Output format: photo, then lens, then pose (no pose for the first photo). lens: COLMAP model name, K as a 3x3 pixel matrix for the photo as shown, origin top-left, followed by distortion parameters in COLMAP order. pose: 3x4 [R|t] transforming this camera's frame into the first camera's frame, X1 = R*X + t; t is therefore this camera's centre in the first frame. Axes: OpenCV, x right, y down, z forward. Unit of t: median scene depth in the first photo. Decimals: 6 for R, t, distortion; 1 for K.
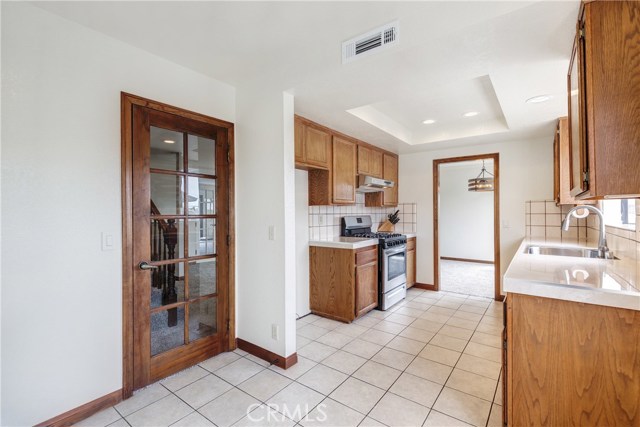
lens RADIAL K [[291.0, 0, 319.0], [0, 291.0, 214.0], [0, 0, 1]] dist [0.001671, -0.000155]
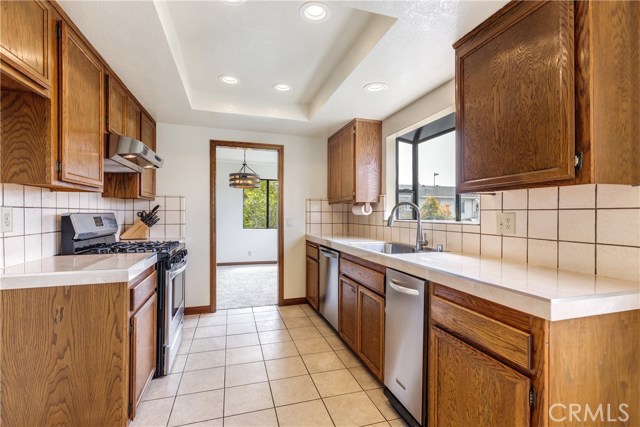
lens RADIAL K [[291.0, 0, 319.0], [0, 291.0, 214.0], [0, 0, 1]] dist [0.001671, -0.000155]
pose [[0.578524, 0.003273, 0.815659, -0.068777], [0.000189, 0.999991, -0.004147, 0.011318], [-0.815665, 0.002554, 0.578518, 0.376405]]
